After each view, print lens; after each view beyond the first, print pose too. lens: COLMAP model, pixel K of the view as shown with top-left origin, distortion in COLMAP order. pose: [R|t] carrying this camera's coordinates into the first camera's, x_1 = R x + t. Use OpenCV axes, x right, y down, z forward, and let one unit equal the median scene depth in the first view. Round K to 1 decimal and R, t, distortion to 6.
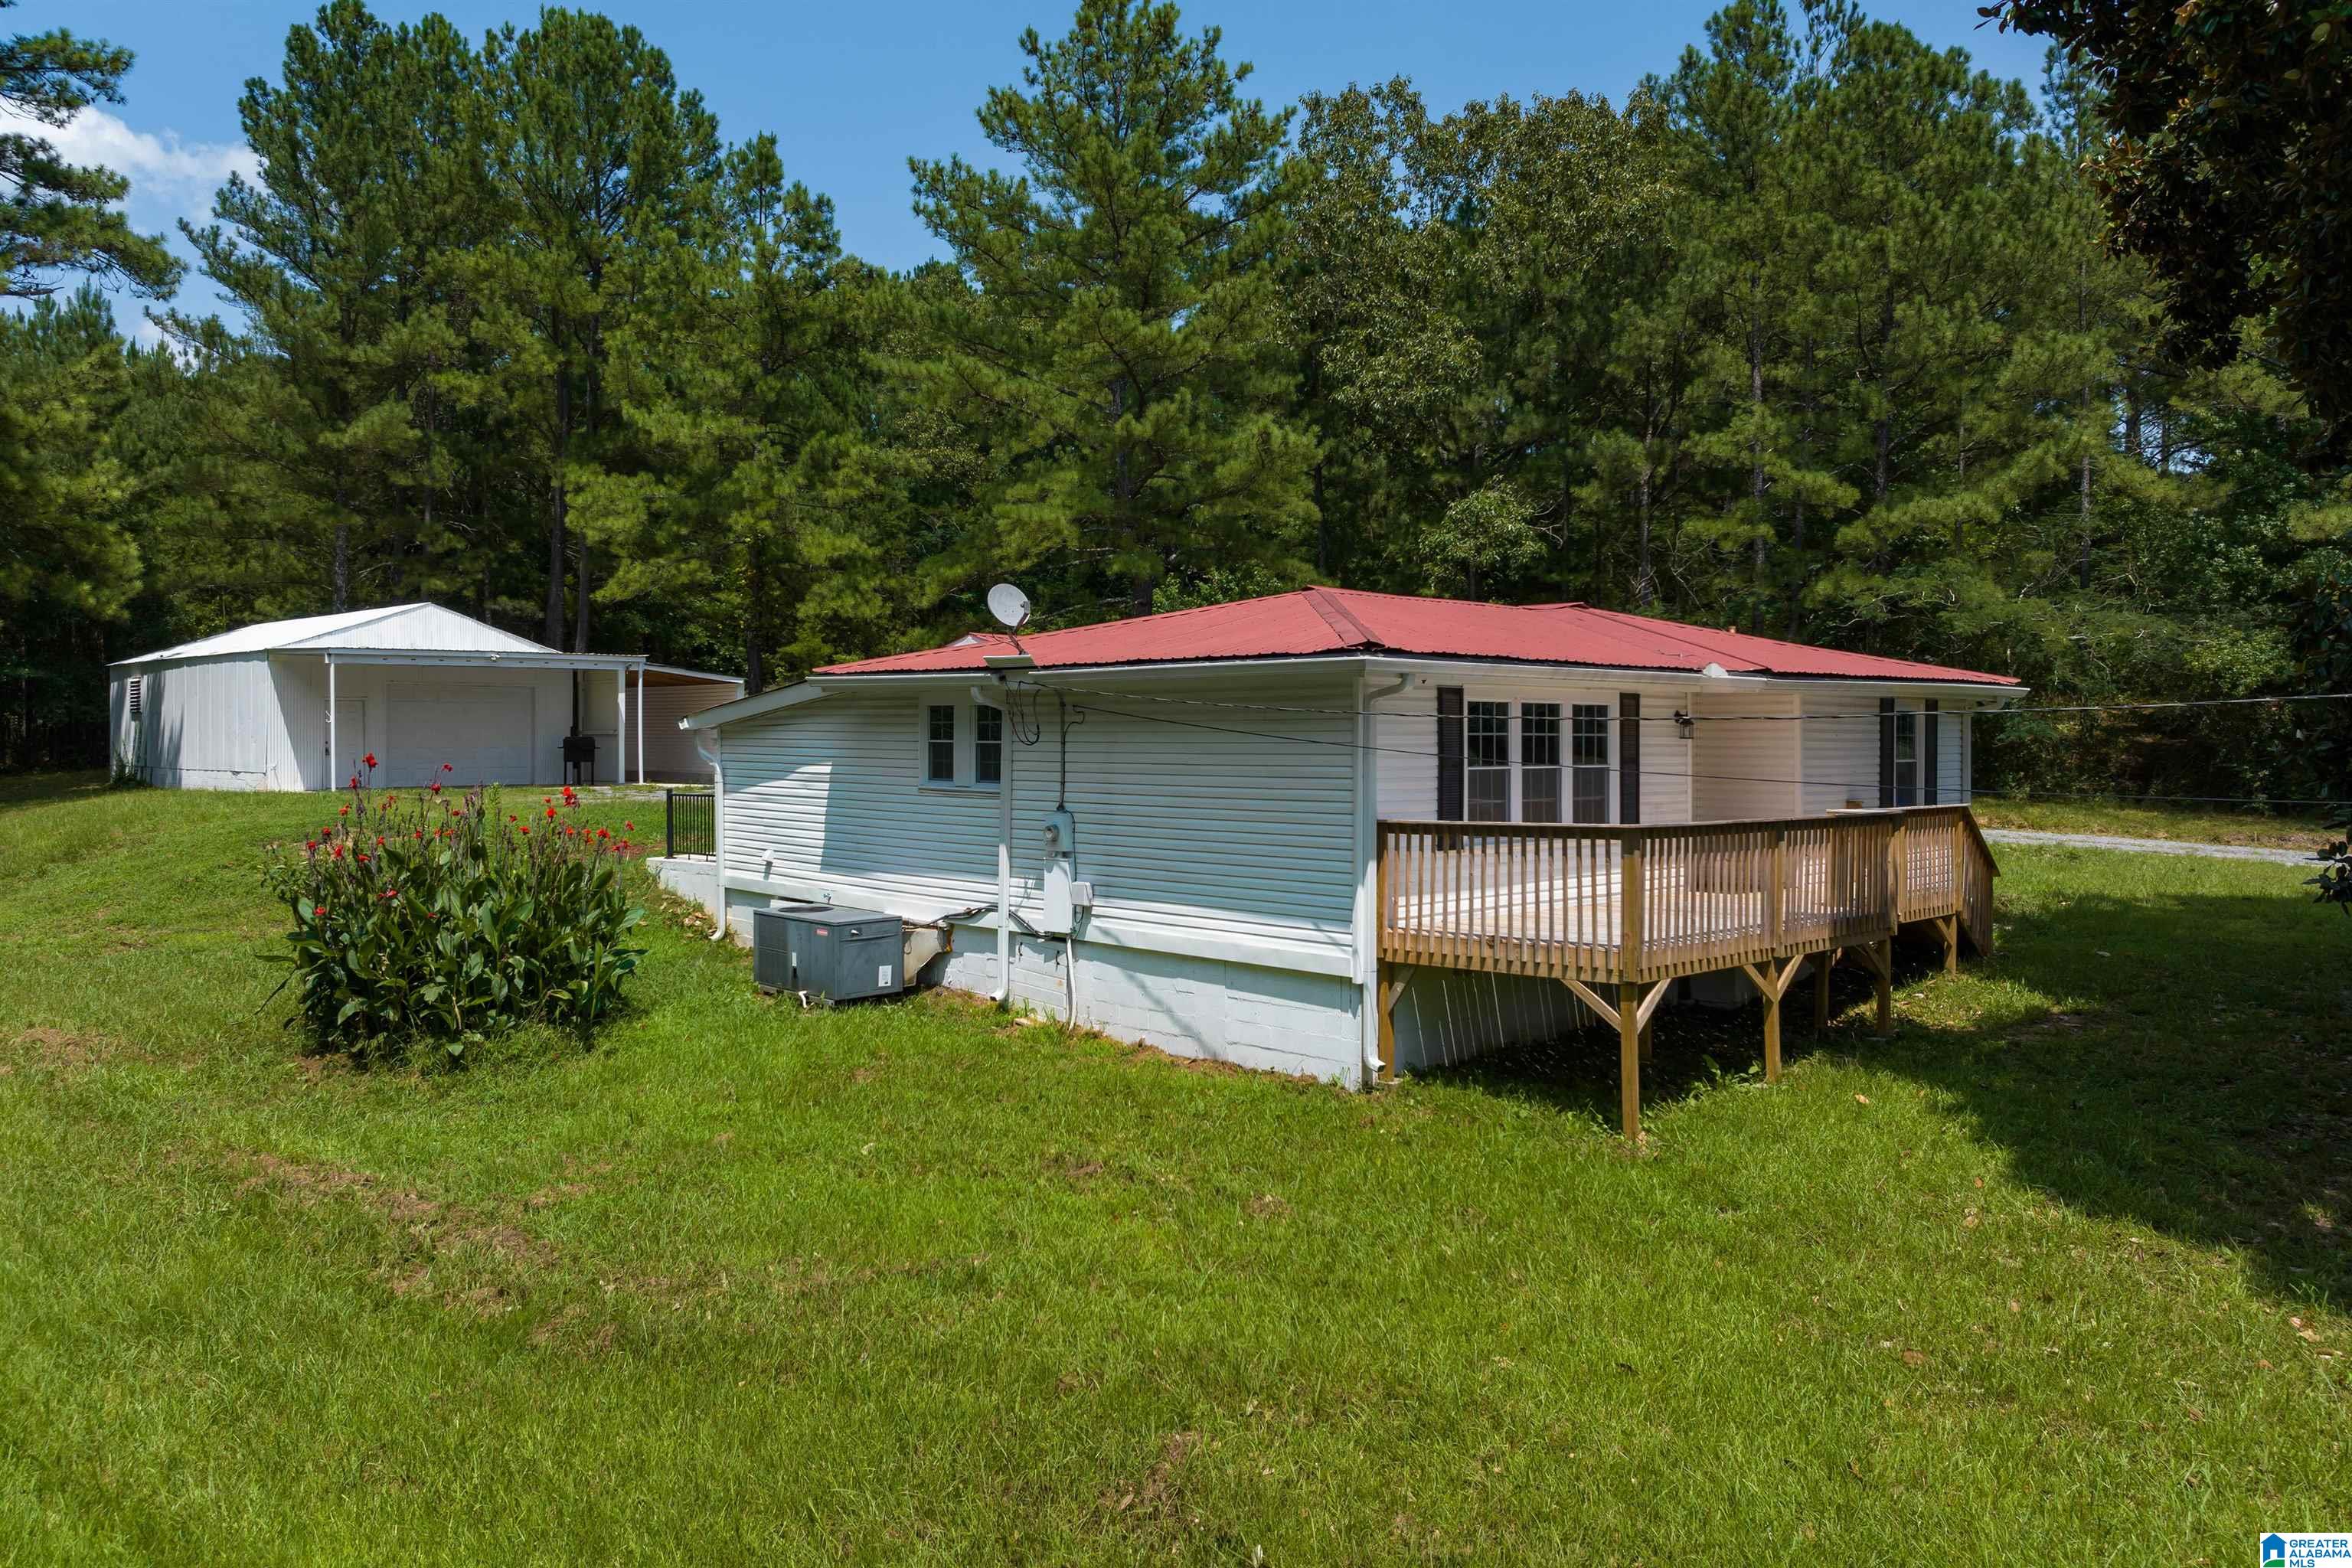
lens RADIAL K [[1681.1, 0, 1147.1], [0, 1681.1, 728.4], [0, 0, 1]] dist [-0.047142, 0.036039]
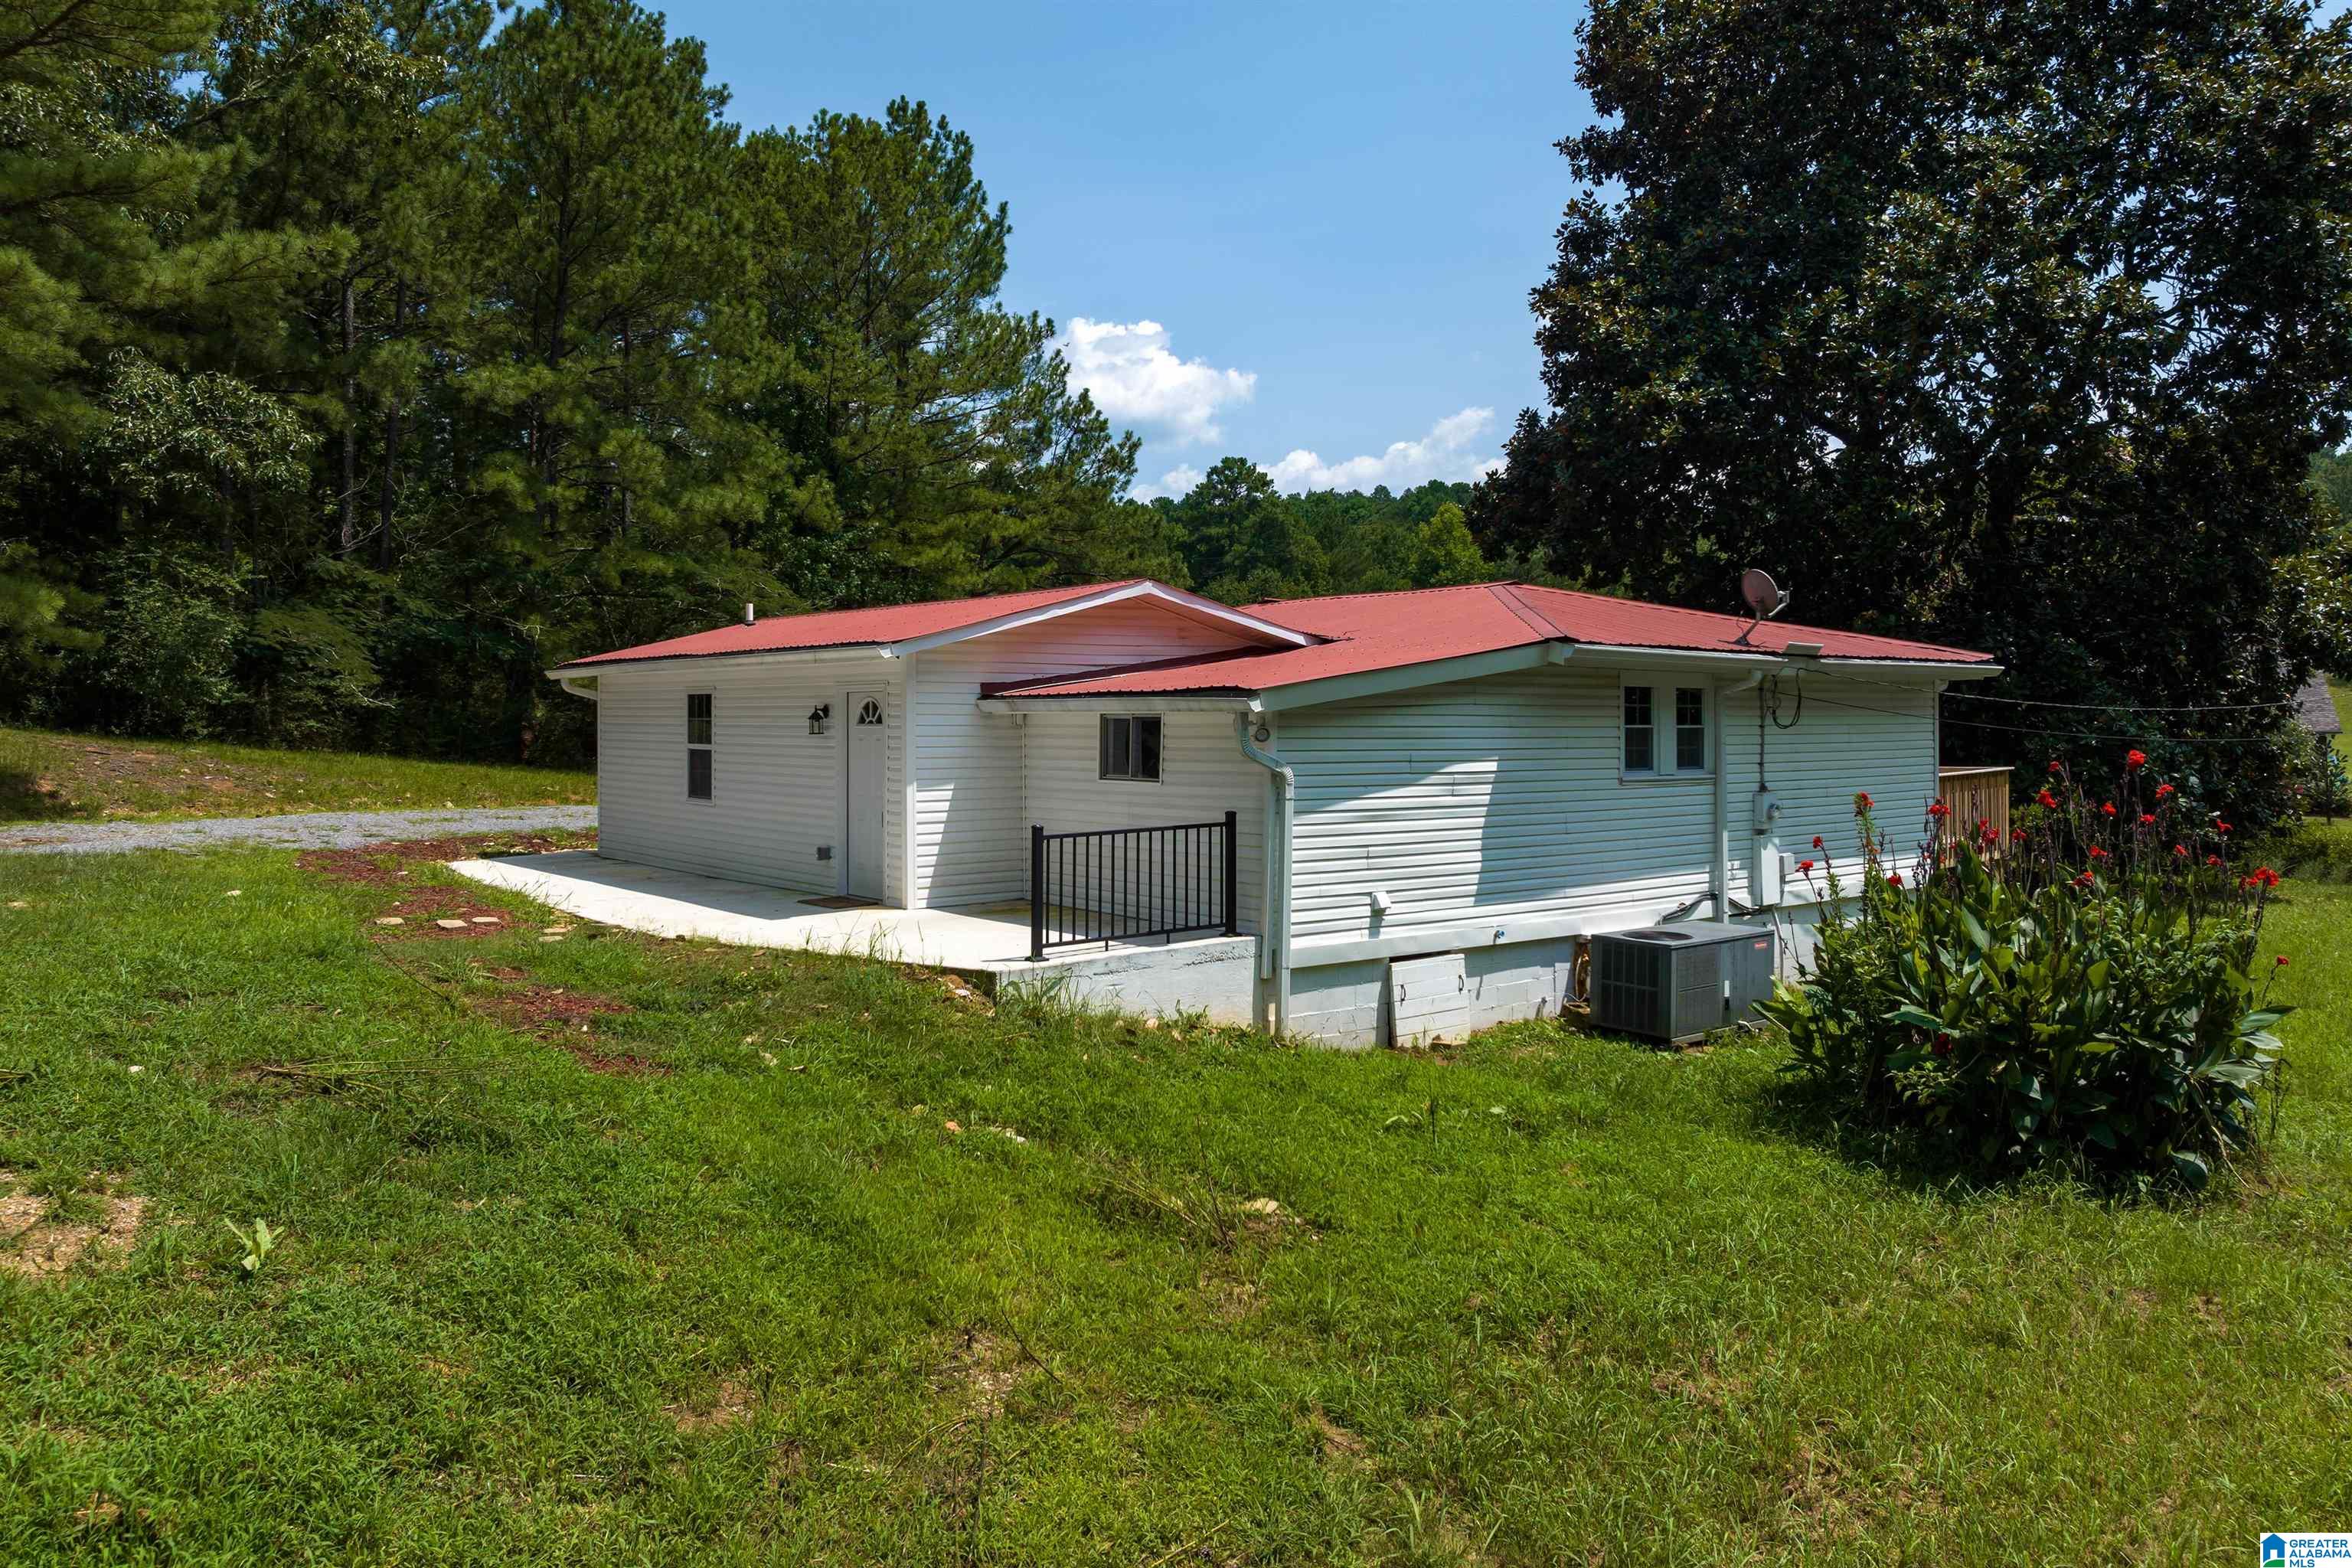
lens RADIAL K [[1681.1, 0, 1191.4], [0, 1681.1, 732.7], [0, 0, 1]] dist [-0.047142, 0.036039]
pose [[0.058599, -0.013711, 0.998187, -1.026088], [-0.006117, 0.999882, 0.014093, -0.000190], [-0.998263, -0.006932, 0.058508, 1.185070]]
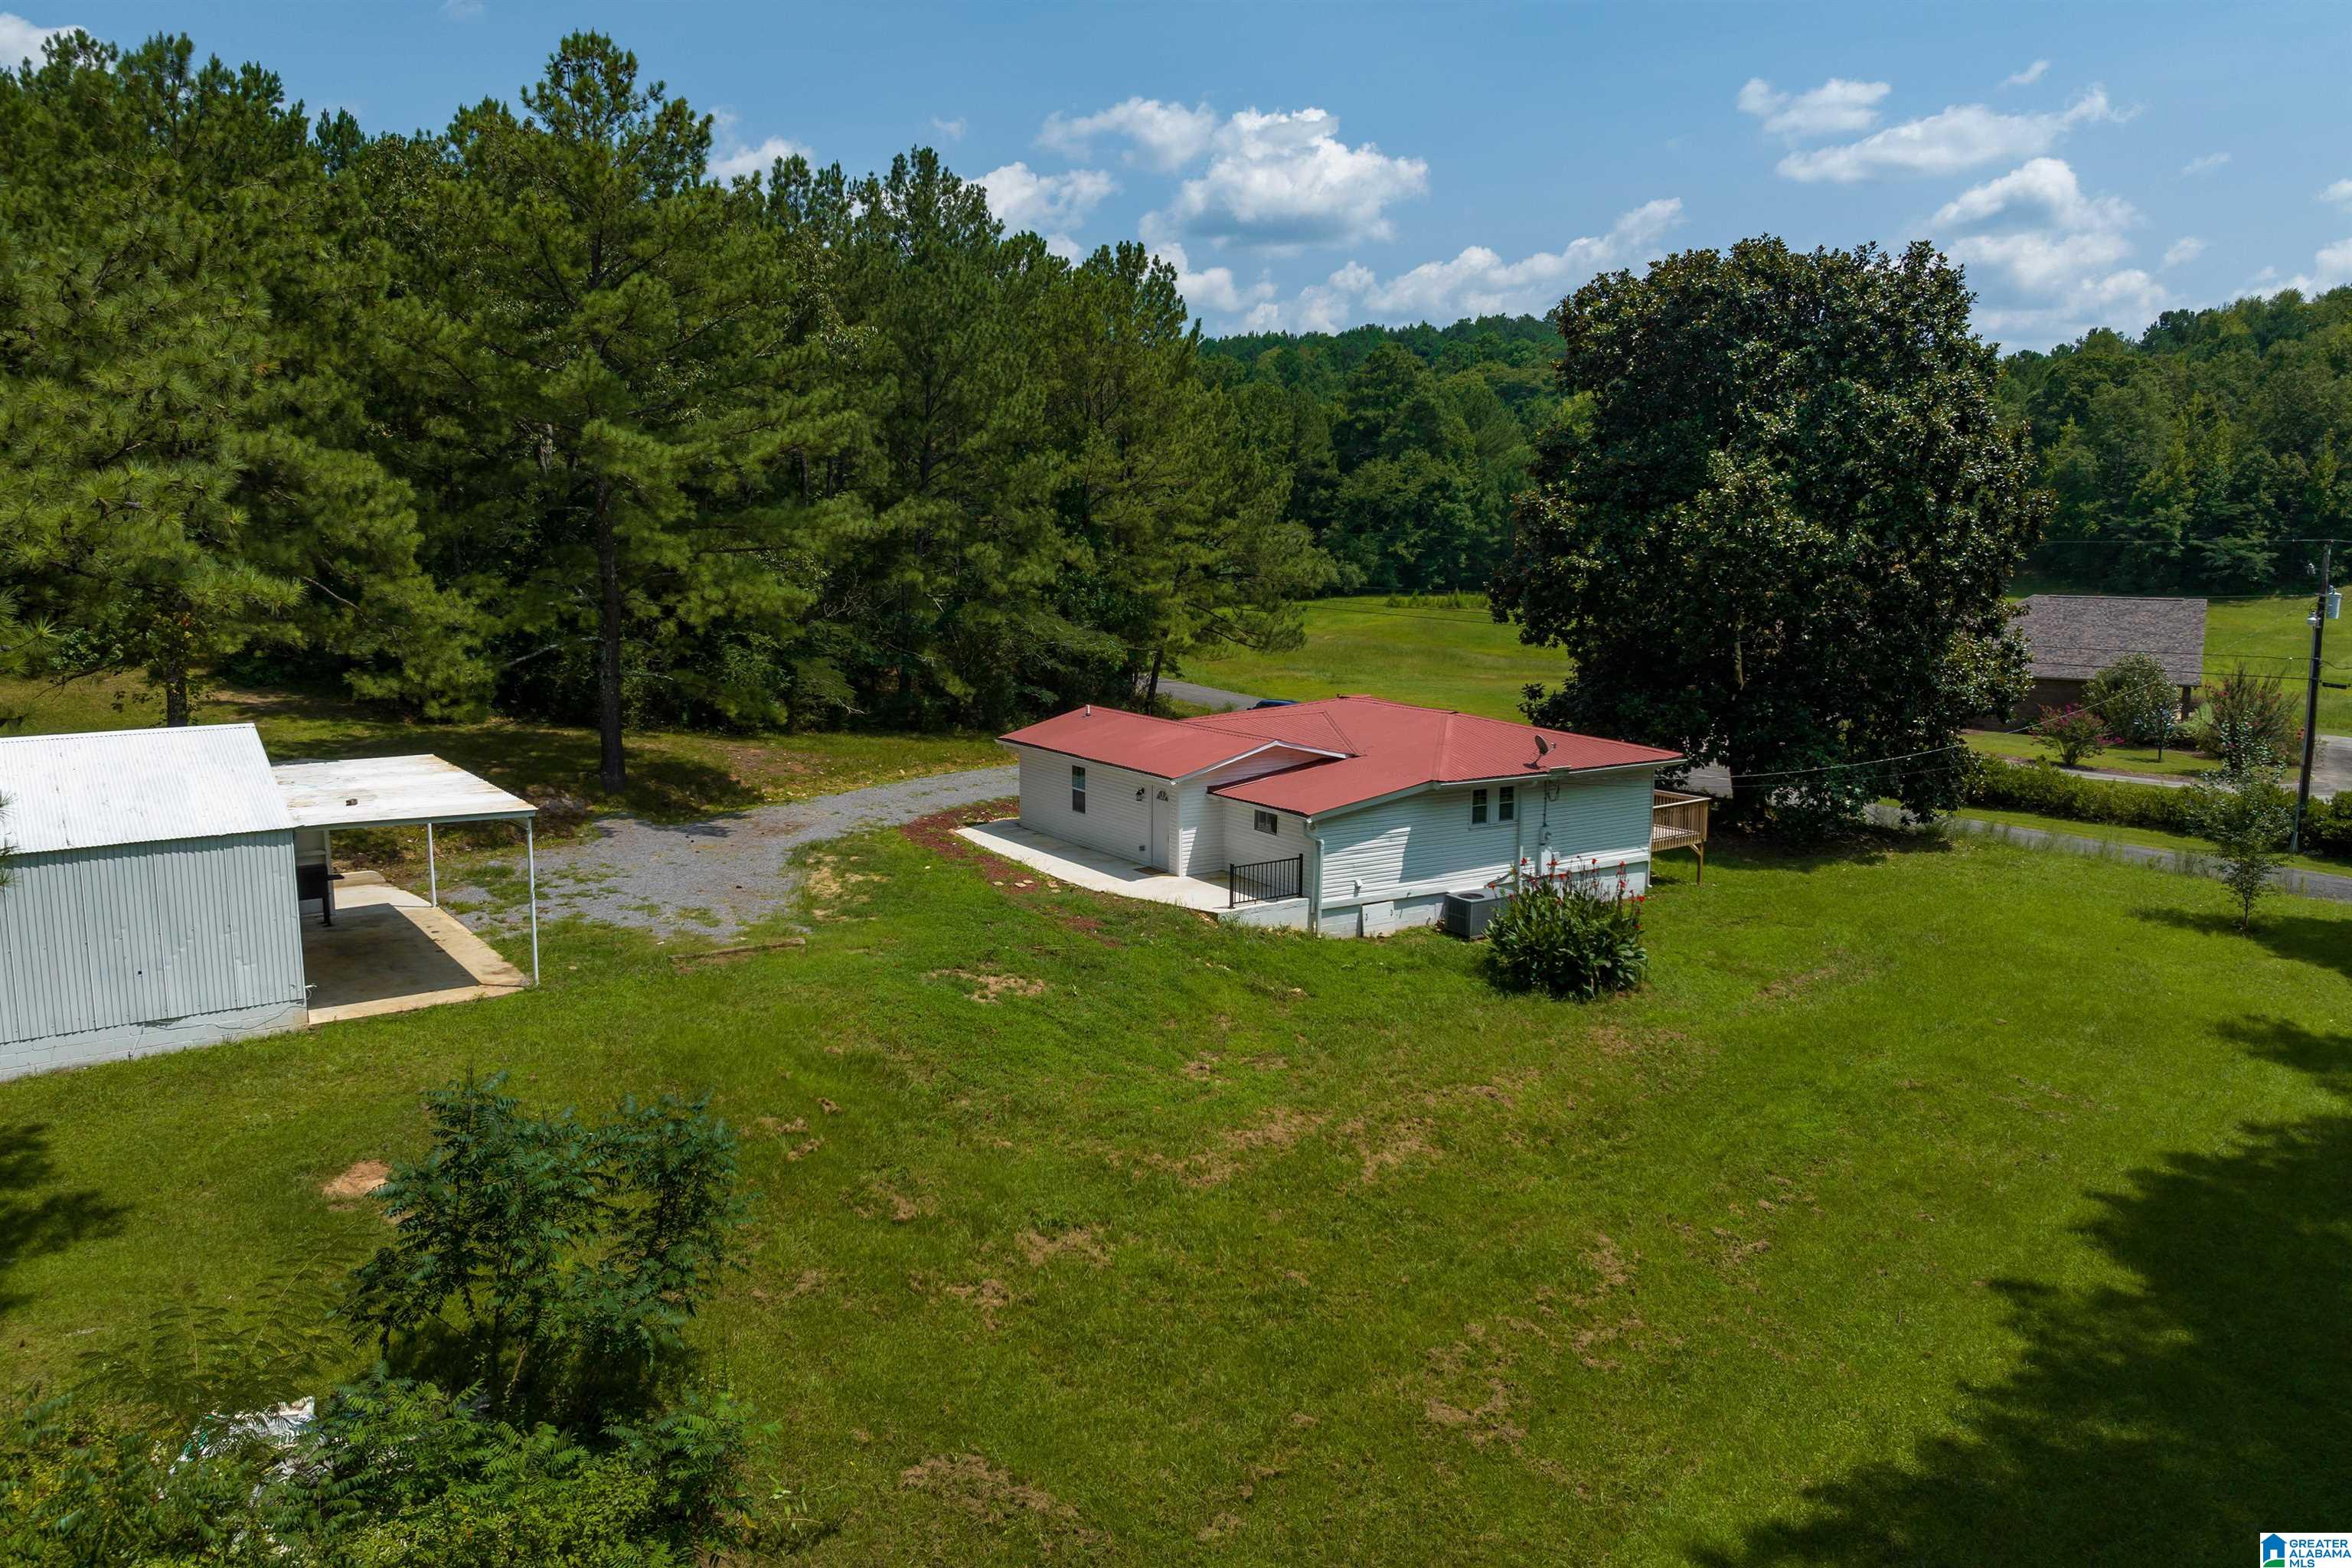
lens RADIAL K [[1681.1, 0, 1180.5], [0, 1681.1, 795.0], [0, 0, 1]] dist [-0.047142, 0.036039]
pose [[0.163158, -0.159176, 0.973675, -2.266015], [-0.012321, 0.986493, 0.163337, -0.350407], [-0.986523, -0.038647, 0.158993, 1.036306]]
